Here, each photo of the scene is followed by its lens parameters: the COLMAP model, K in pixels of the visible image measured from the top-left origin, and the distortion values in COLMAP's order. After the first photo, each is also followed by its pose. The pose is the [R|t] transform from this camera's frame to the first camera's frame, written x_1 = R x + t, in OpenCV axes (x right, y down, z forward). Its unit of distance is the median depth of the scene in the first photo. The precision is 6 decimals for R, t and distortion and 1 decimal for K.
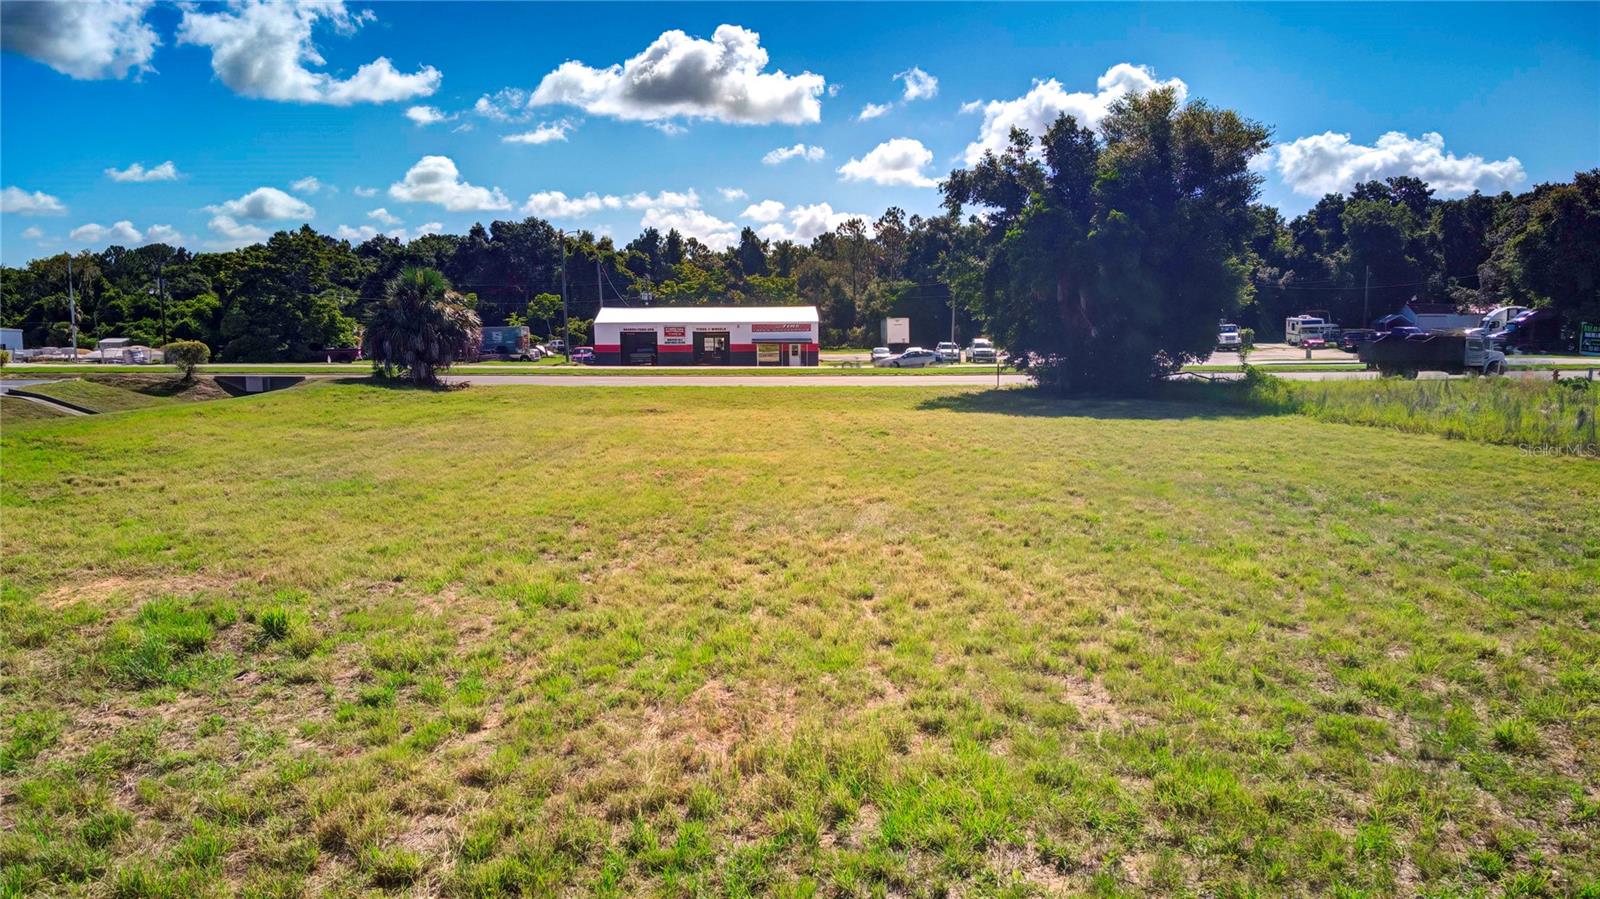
lens RADIAL K [[1252.1, 0, 802.9], [0, 1252.1, 460.4], [0, 0, 1]] dist [0.109406, -0.185529]
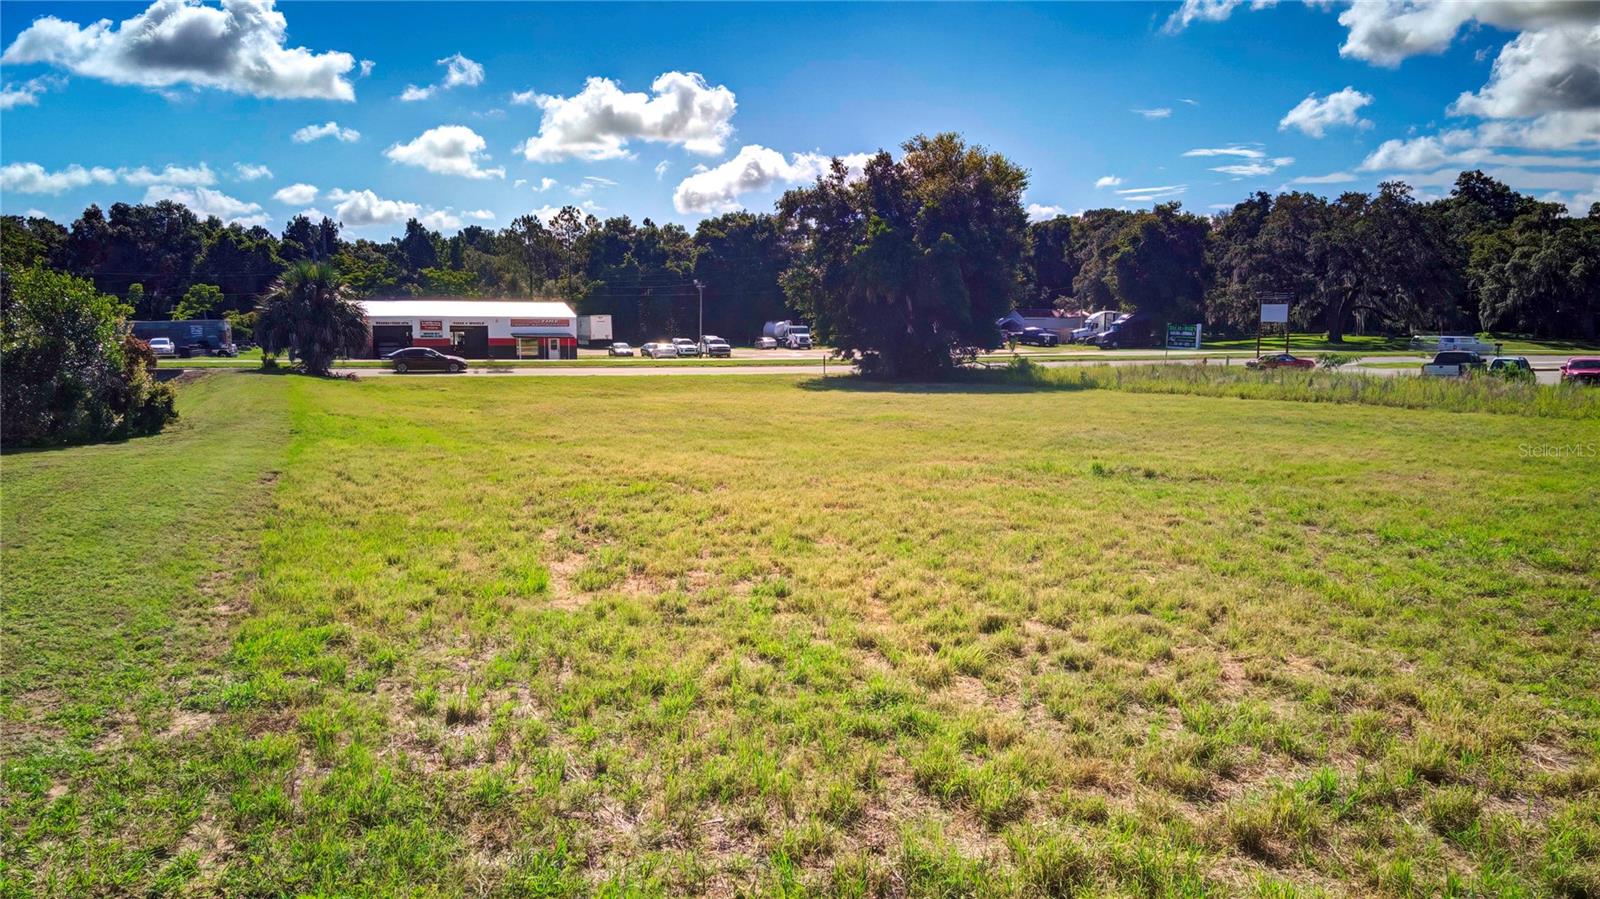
lens RADIAL K [[1252.1, 0, 850.7], [0, 1252.1, 439.9], [0, 0, 1]] dist [0.109406, -0.185529]
pose [[0.929007, -0.028380, 0.368973, -0.108400], [0.033330, 0.999420, -0.007048, 0.004854], [-0.368559, 0.018845, 0.929413, -0.043960]]
